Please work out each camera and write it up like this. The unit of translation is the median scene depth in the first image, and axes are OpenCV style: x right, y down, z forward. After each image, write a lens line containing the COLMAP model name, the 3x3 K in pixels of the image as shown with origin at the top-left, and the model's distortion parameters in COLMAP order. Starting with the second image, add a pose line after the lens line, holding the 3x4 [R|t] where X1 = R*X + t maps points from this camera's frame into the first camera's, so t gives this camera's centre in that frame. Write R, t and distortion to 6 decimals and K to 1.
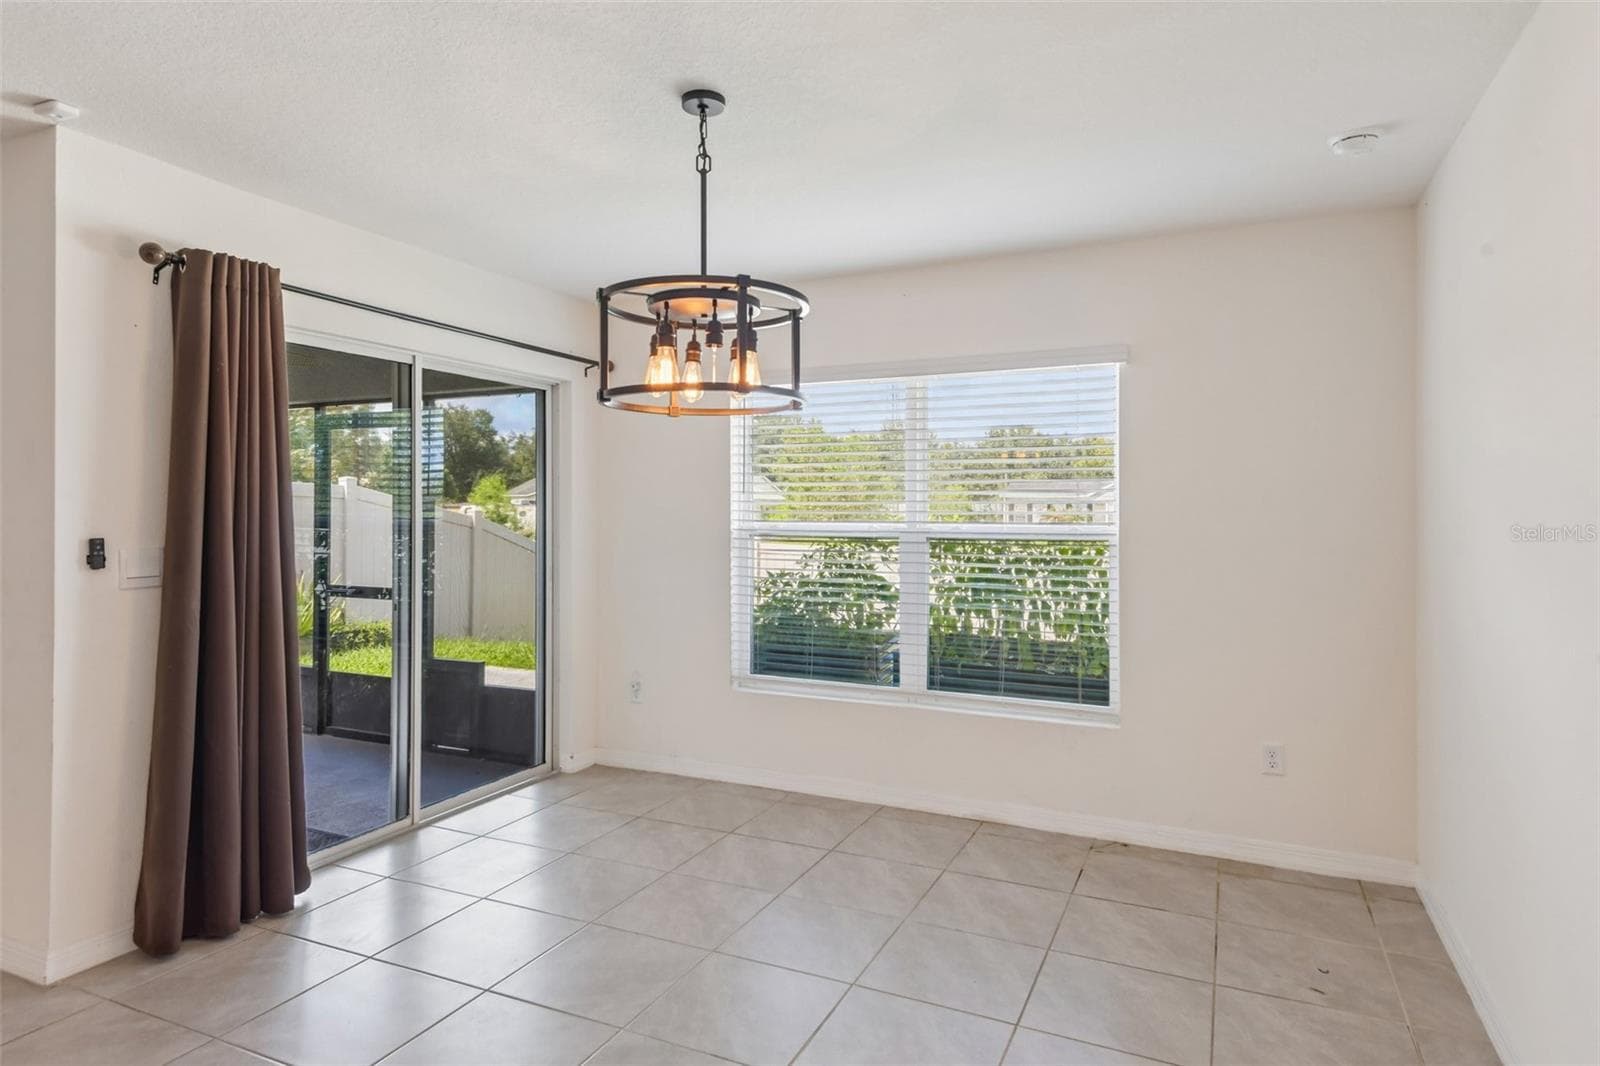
lens RADIAL K [[910.4, 0, 780.2], [0, 910.4, 518.1], [0, 0, 1]] dist [0.044018, -0.041411]
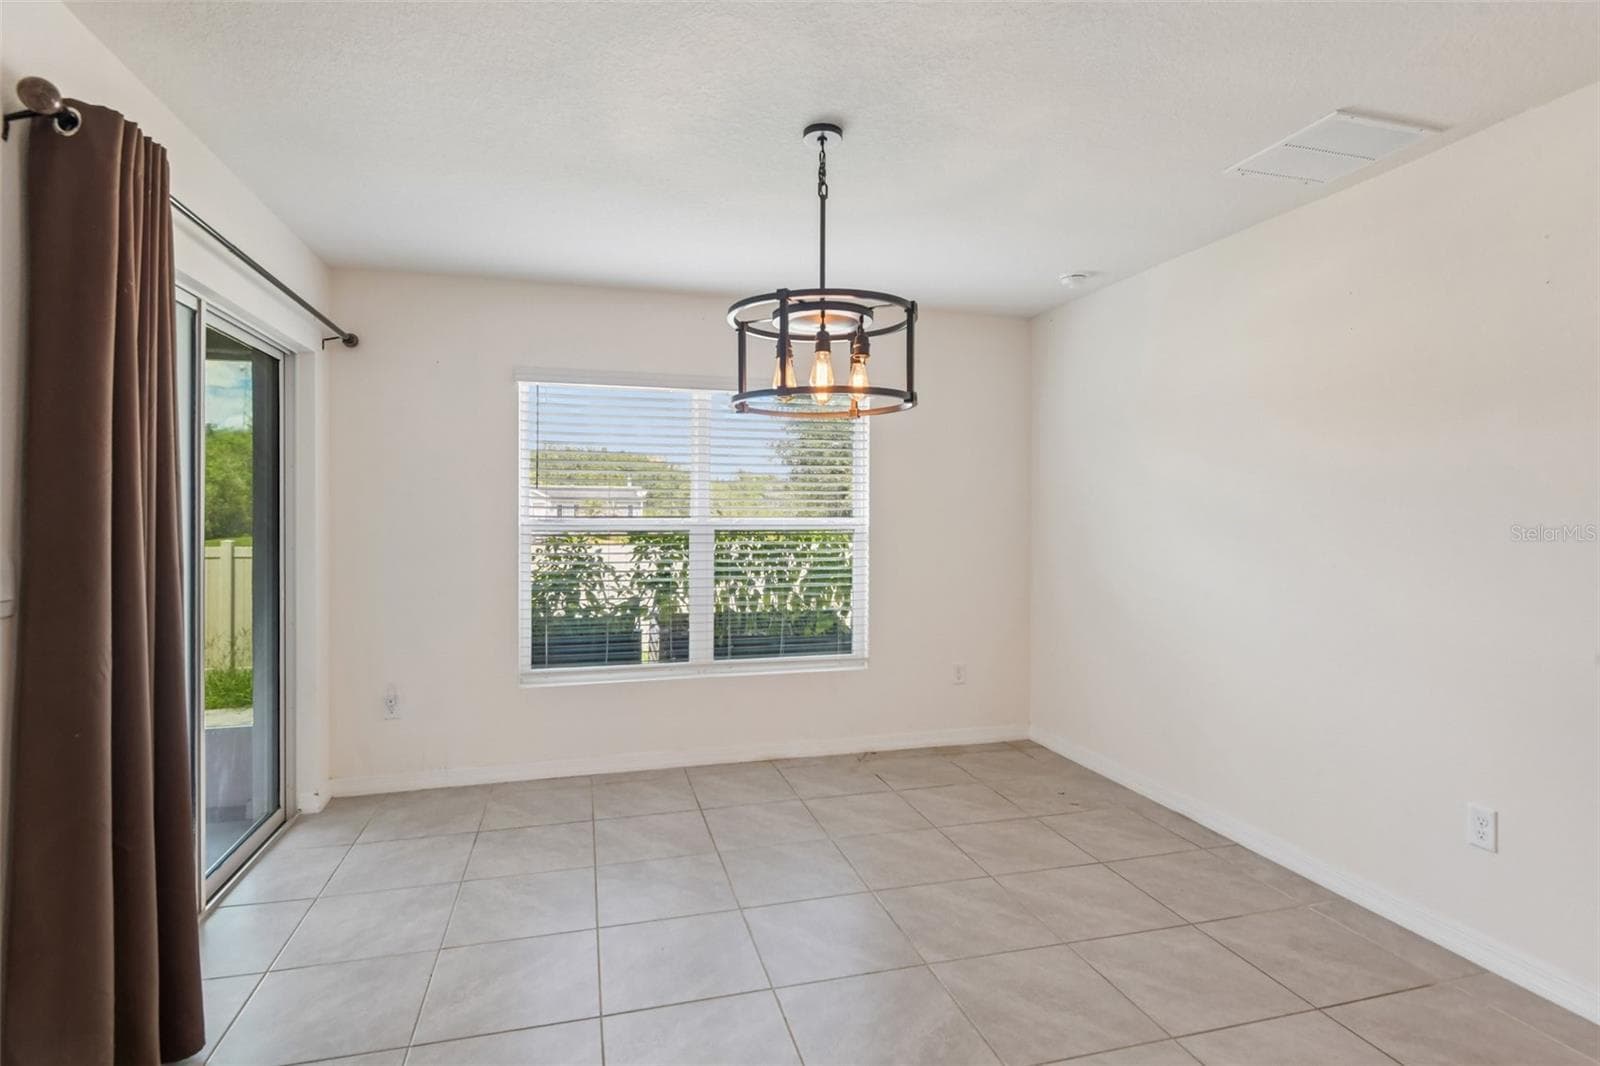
lens RADIAL K [[799.3, 0, 792.8], [0, 799.3, 525.2], [0, 0, 1]] dist [0.016574, -0.024633]
pose [[0.755544, -0.011268, 0.655001, -0.508661], [0.005469, 0.999926, 0.010894, 0.005963], [-0.655075, -0.004649, 0.755550, 0.194078]]
